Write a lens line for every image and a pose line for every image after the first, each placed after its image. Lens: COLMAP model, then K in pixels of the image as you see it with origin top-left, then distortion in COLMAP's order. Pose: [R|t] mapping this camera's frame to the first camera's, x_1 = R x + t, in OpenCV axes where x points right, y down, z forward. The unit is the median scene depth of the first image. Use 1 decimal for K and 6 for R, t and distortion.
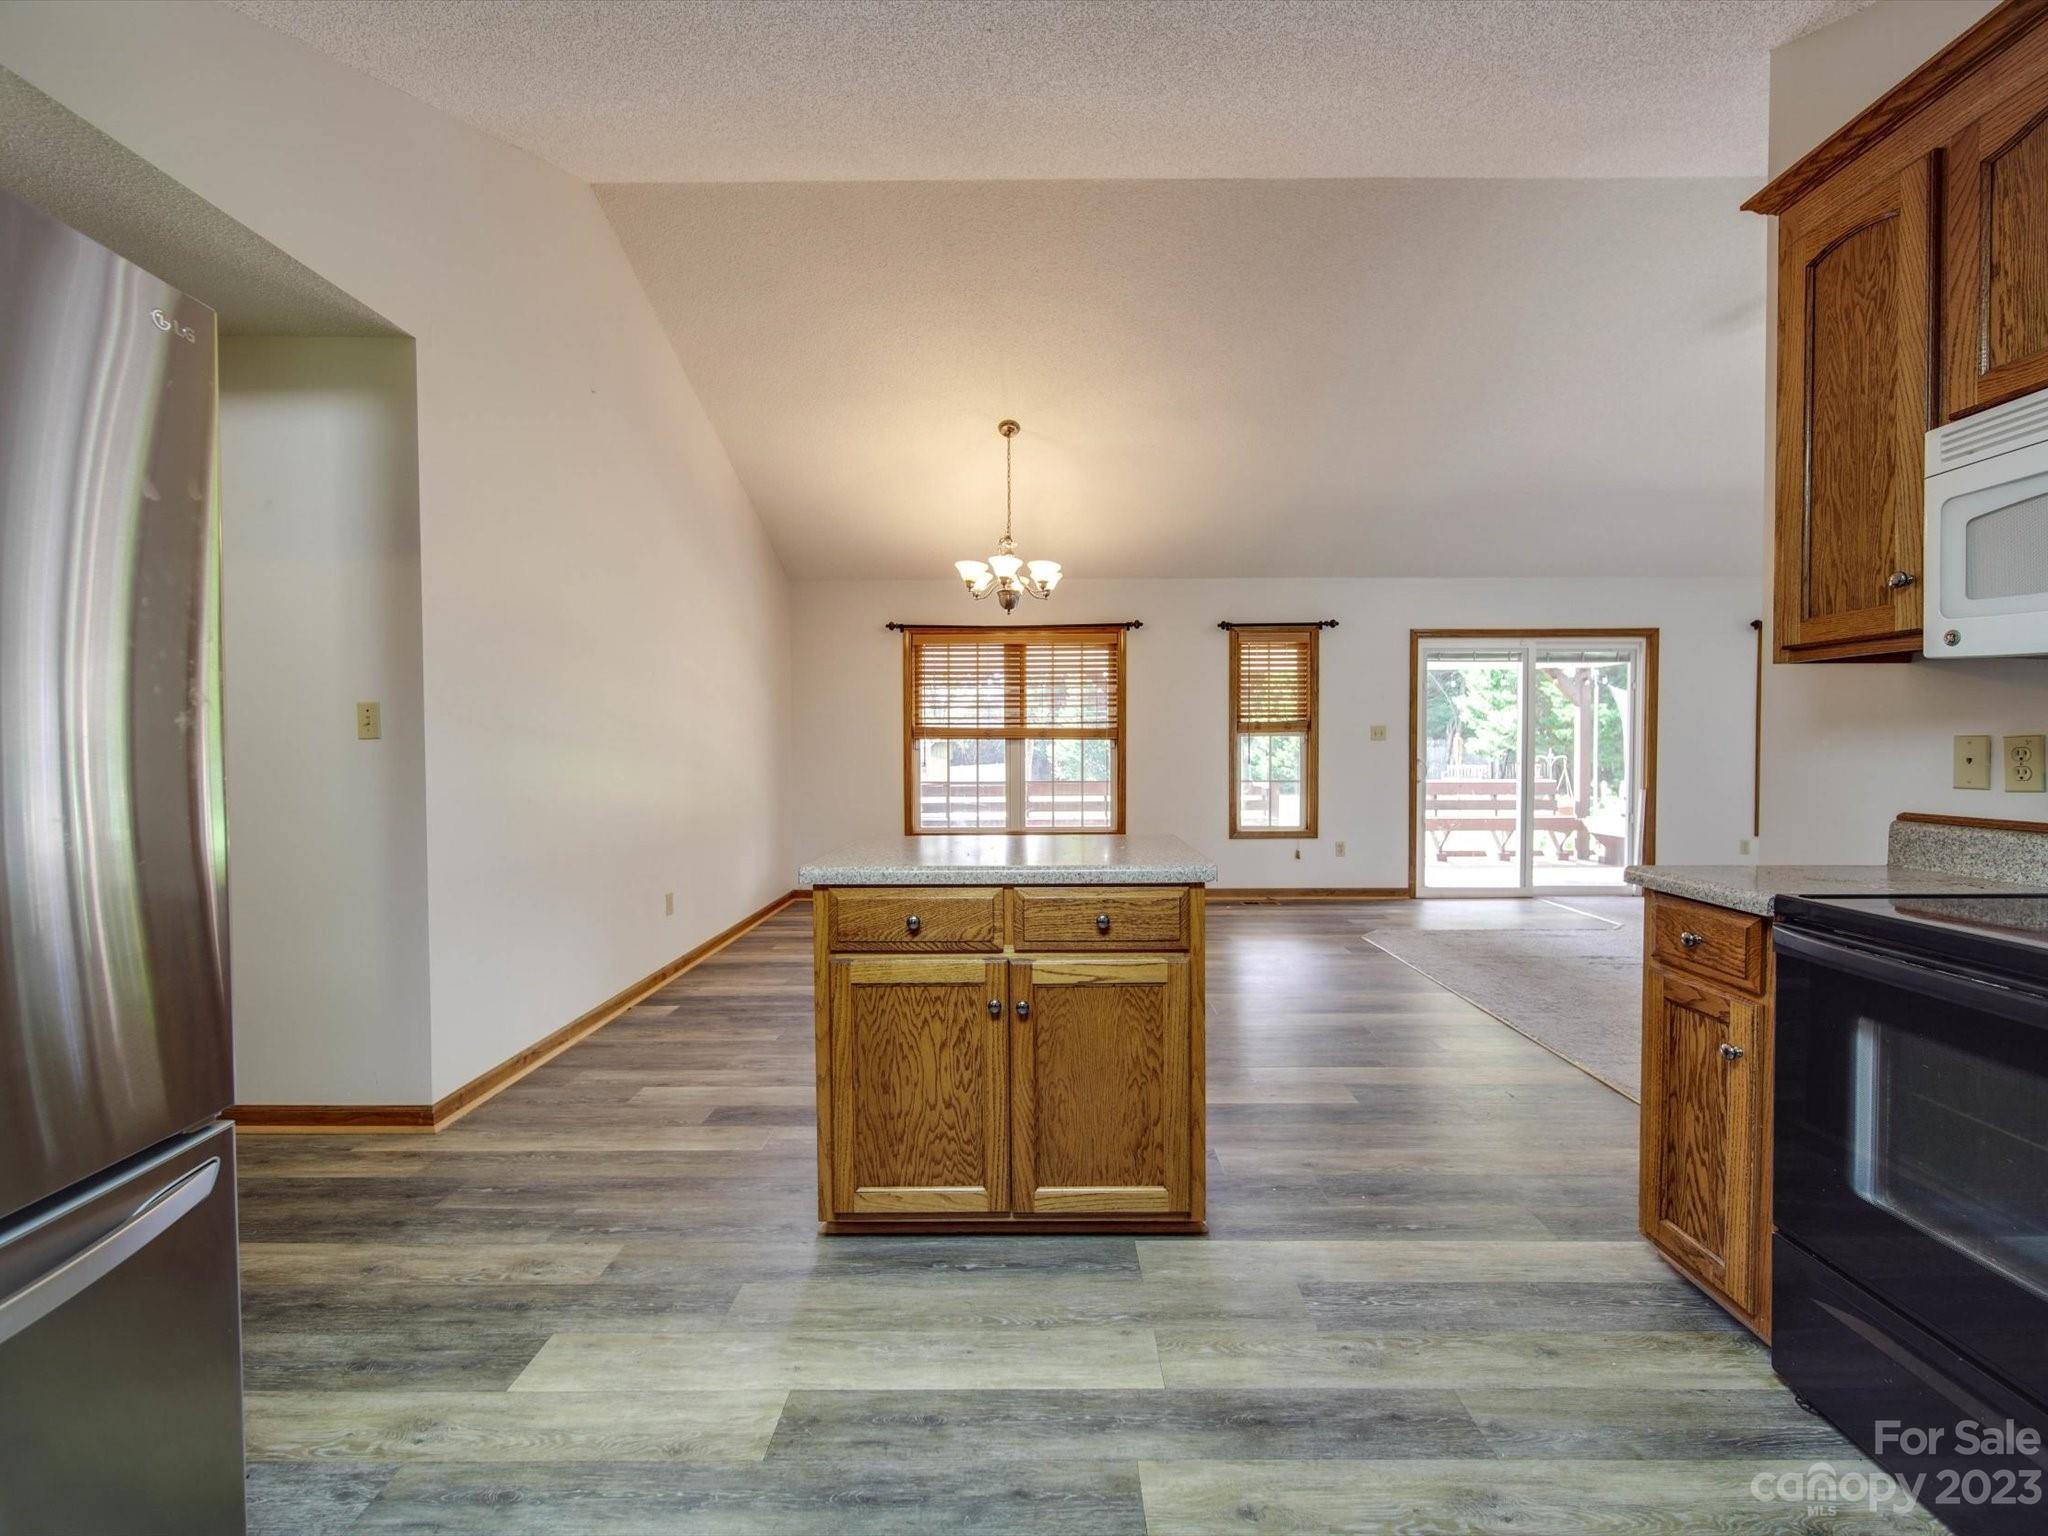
lens RADIAL K [[820.9, 0, 1031.4], [0, 820.9, 766.1], [0, 0, 1]] dist [-0.000640, -0.000484]
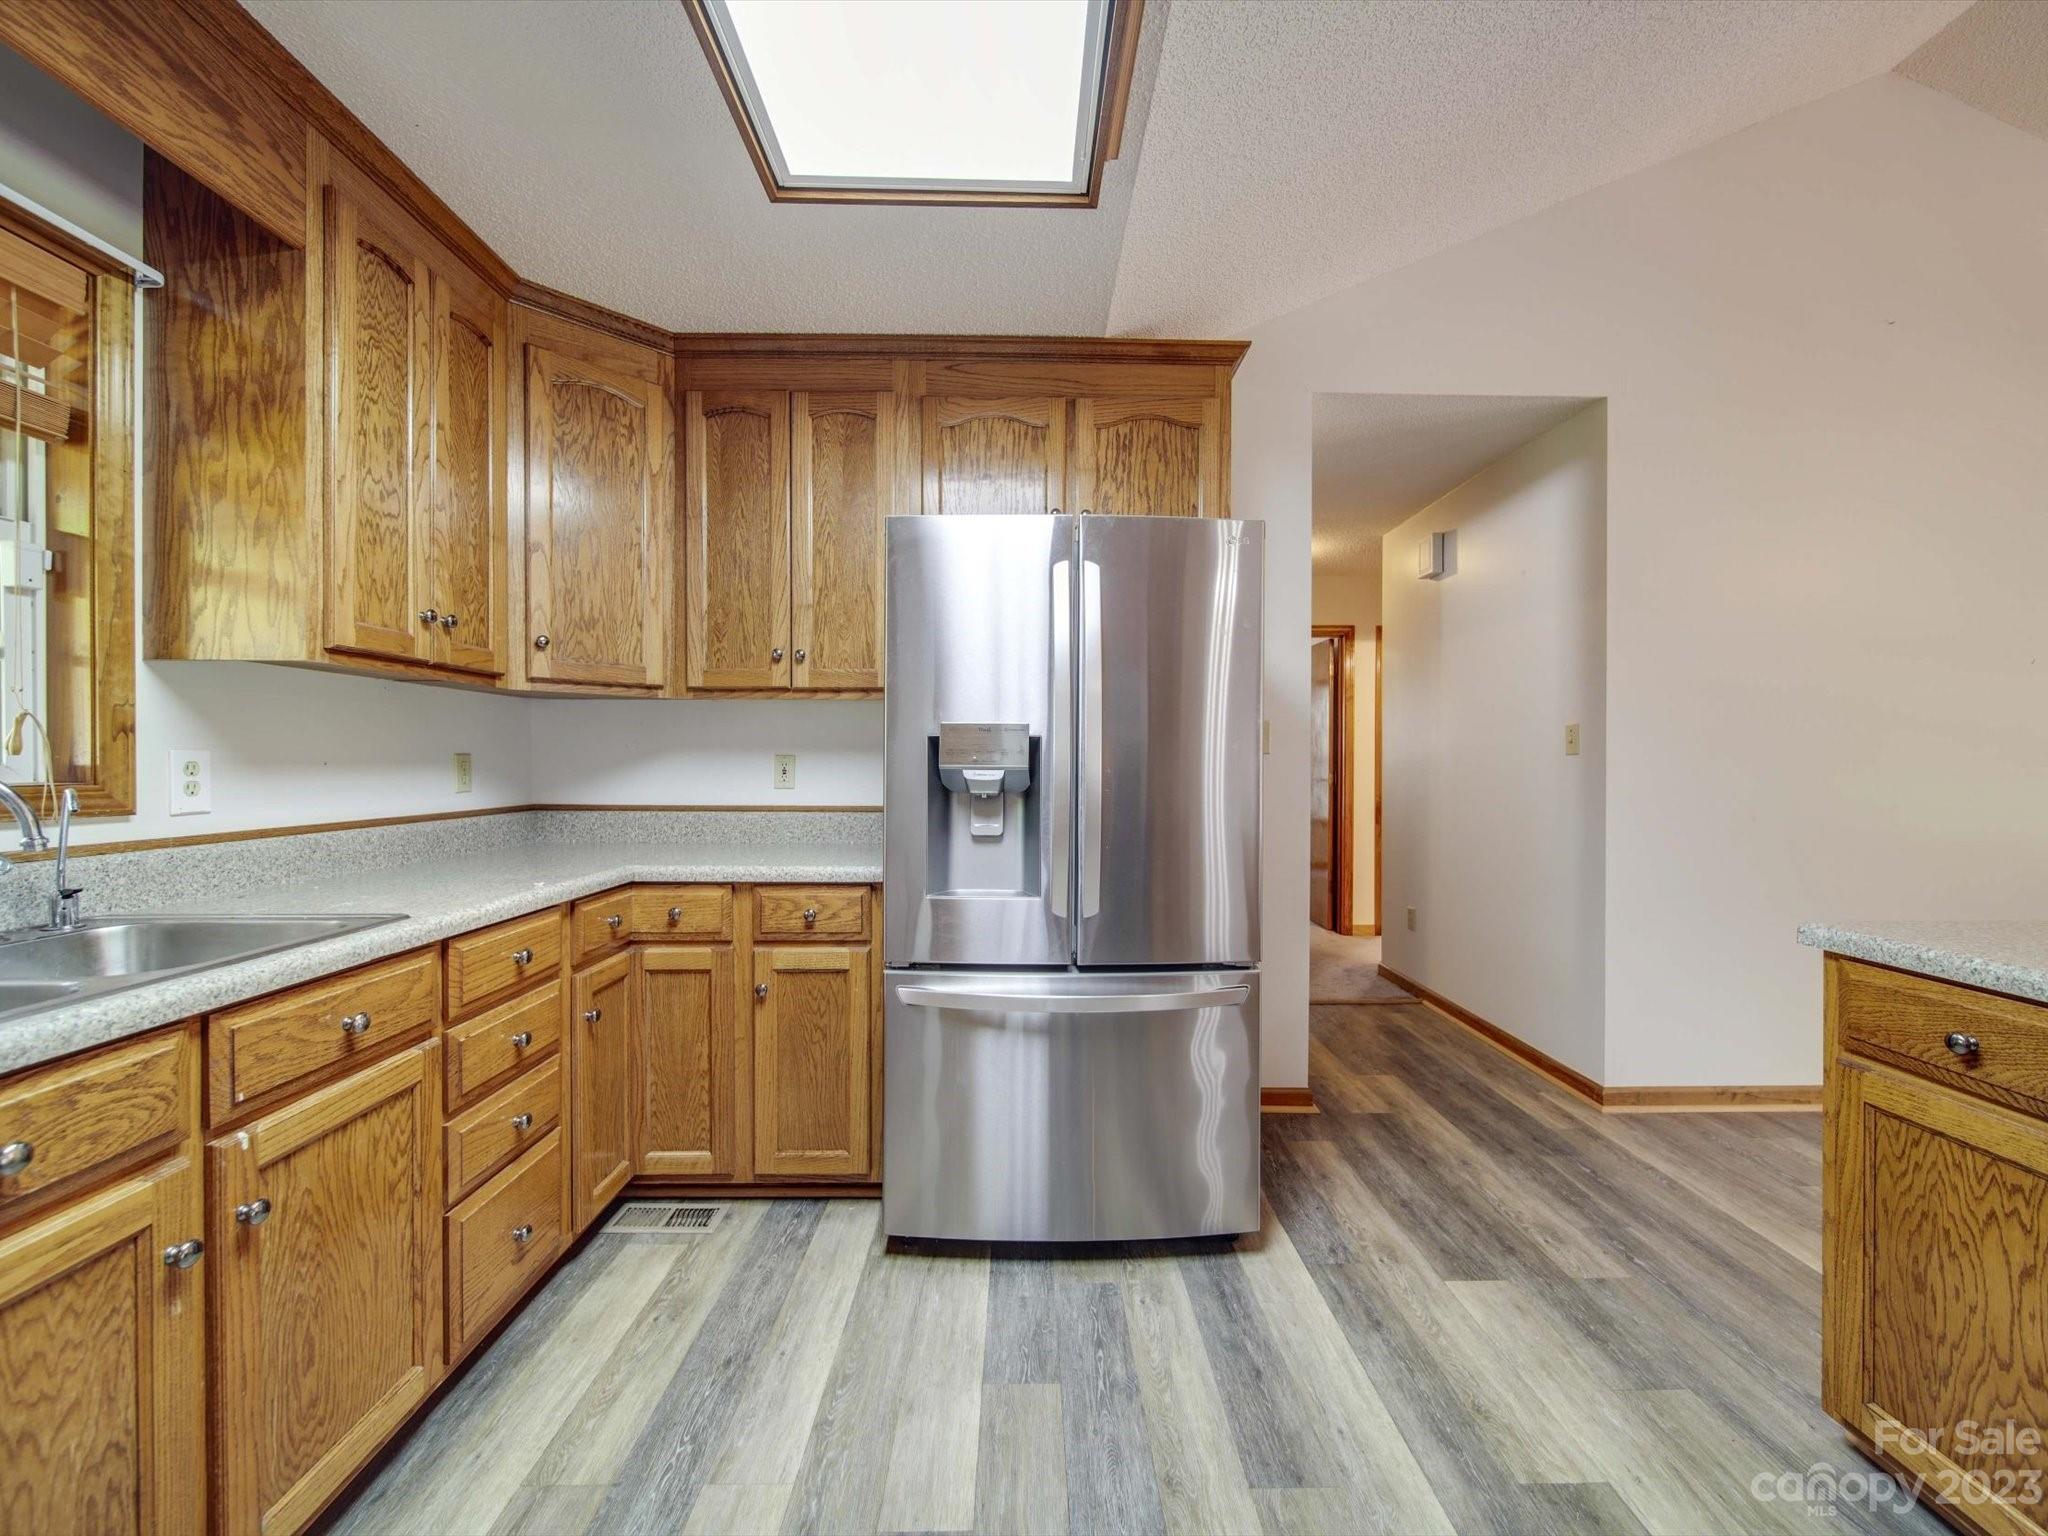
lens RADIAL K [[820.9, 0, 1033.3], [0, 820.9, 767.6], [0, 0, 1]] dist [-0.000640, -0.000484]
pose [[0.014543, 0.011806, -0.999825, 0.368224], [-0.028426, 0.999531, 0.011389, -0.006406], [0.999490, 0.028255, 0.014872, 0.214898]]
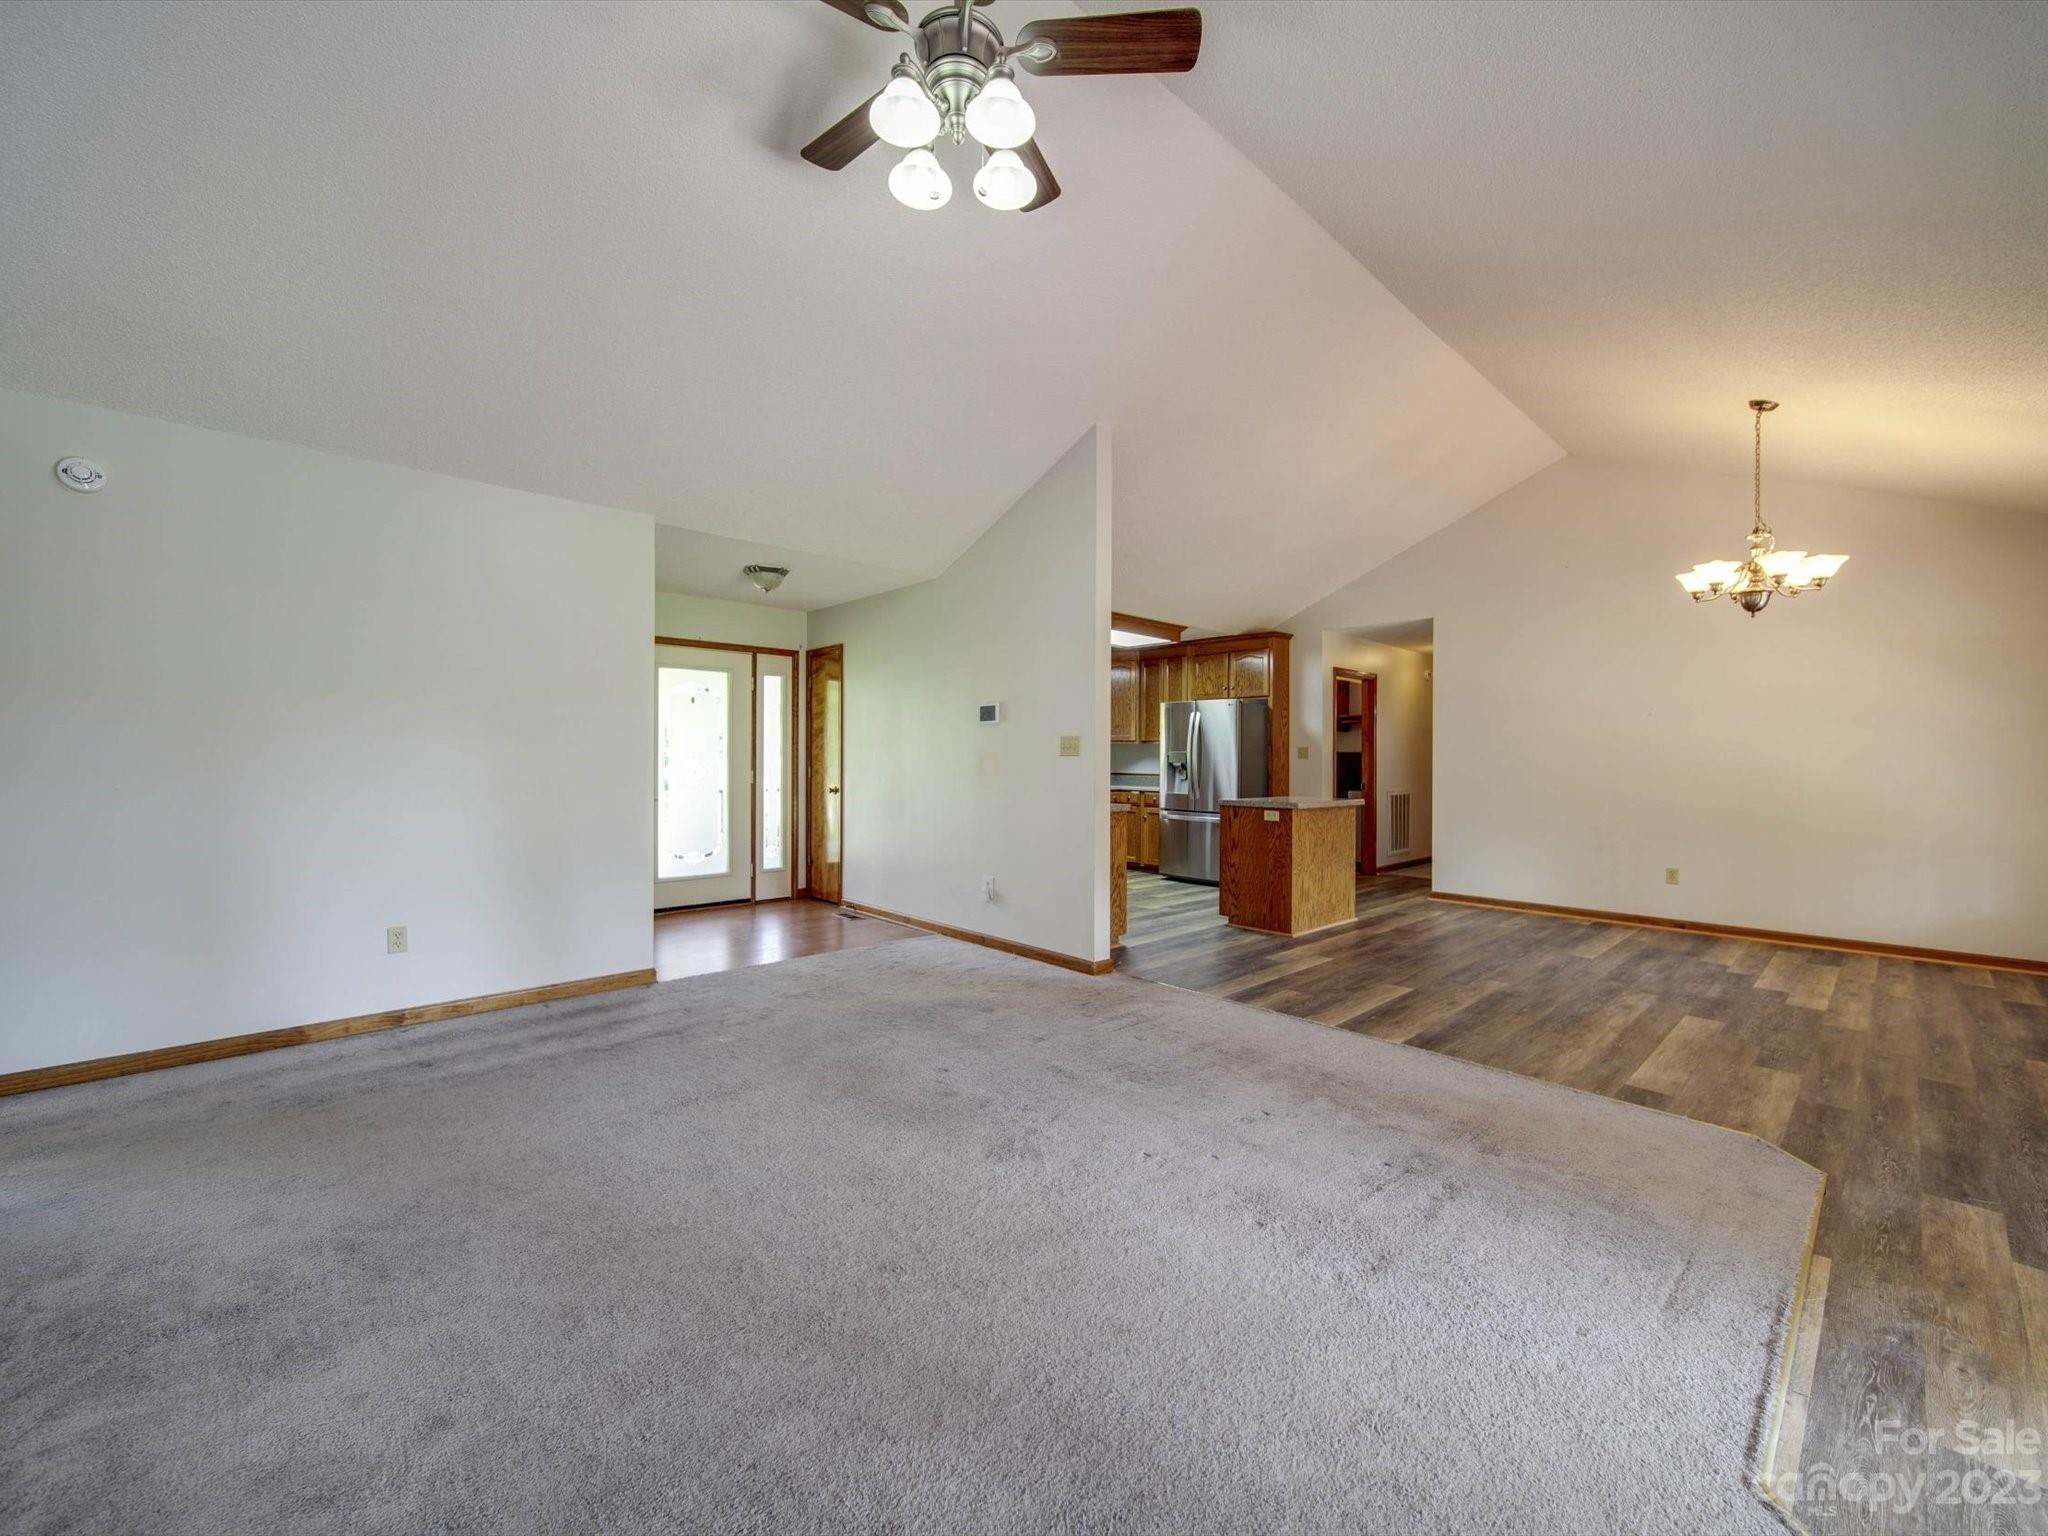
lens RADIAL K [[820.9, 0, 1022.7], [0, 820.9, 766.6], [0, 0, 1]] dist [-0.000640, -0.000484]
pose [[-0.729503, -0.000212, -0.683978, 2.300413], [-0.020705, 0.999549, 0.021772, -0.036351], [0.683665, 0.030045, -0.729178, 2.163248]]
